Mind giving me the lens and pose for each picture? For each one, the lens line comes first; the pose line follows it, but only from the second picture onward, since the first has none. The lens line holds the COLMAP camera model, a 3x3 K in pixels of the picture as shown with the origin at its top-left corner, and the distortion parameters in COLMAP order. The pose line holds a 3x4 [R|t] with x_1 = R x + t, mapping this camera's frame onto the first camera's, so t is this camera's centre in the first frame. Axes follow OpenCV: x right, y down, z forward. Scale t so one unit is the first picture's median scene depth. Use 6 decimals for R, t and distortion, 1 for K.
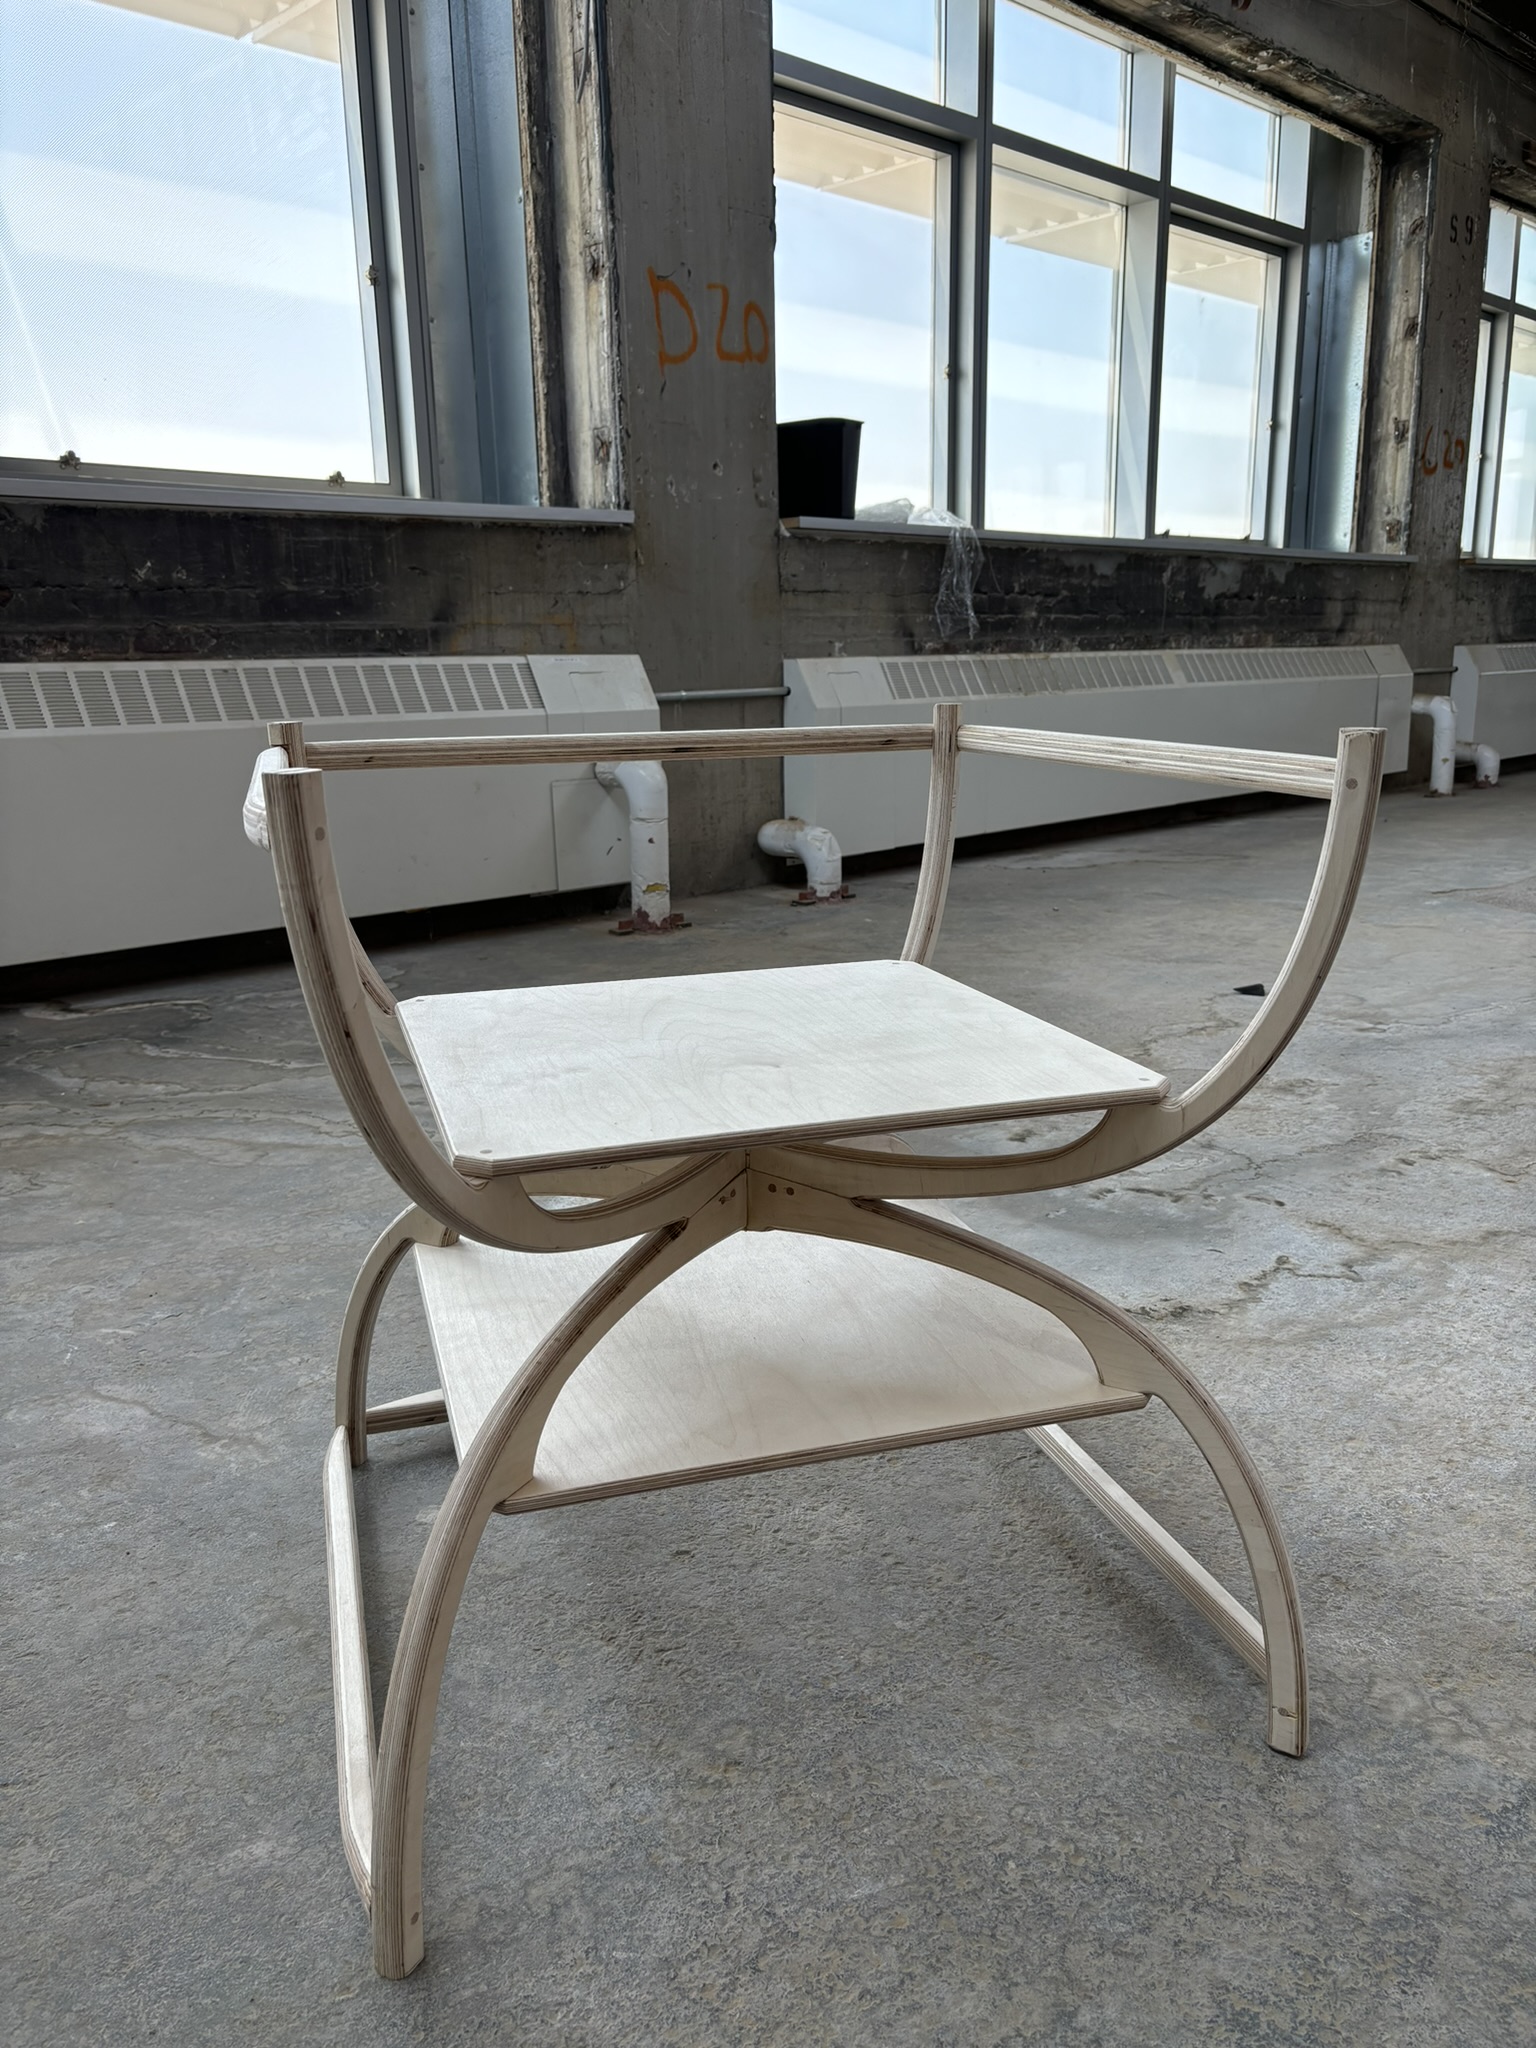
lens RADIAL K [[1564.5, 0, 768.0], [0, 1564.5, 1024.0], [0, 0, 1]] dist [-0.037507, 0.108465]
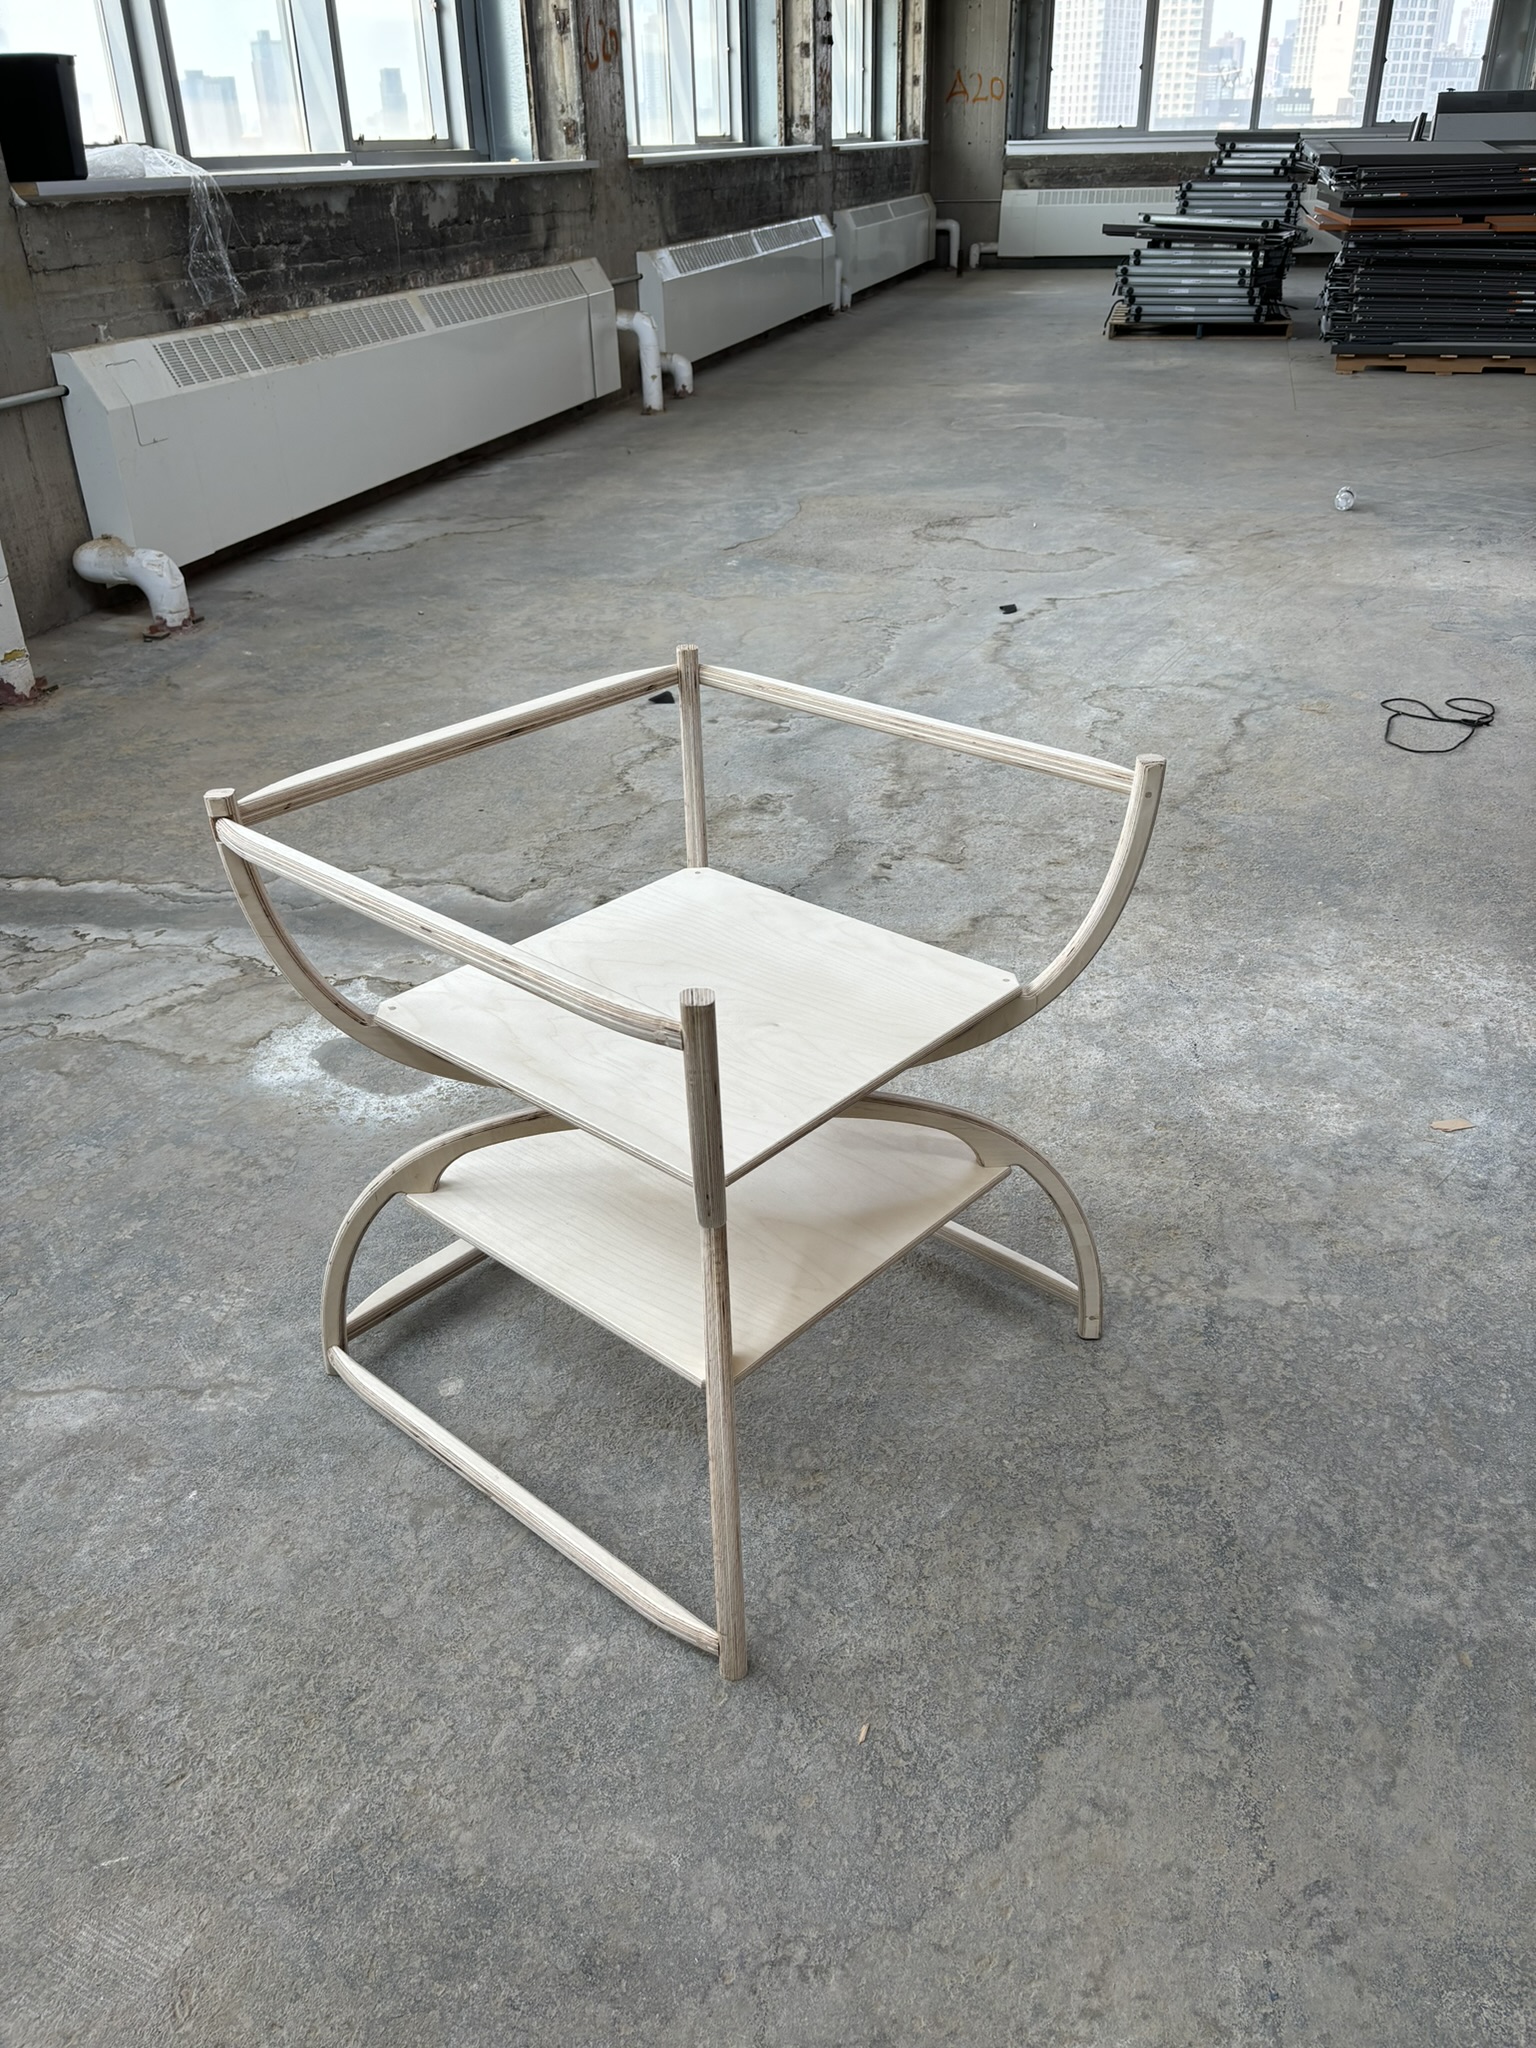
lens RADIAL K [[1527.9, 0, 768.8], [0, 1527.9, 1003.4], [0, 0, 1]] dist [0.095295, -0.109592]
pose [[0.858110, -0.245814, 0.450802, -0.111714], [0.123100, 0.950843, 0.284155, -0.069802], [-0.498491, -0.188343, 0.846188, -0.028796]]
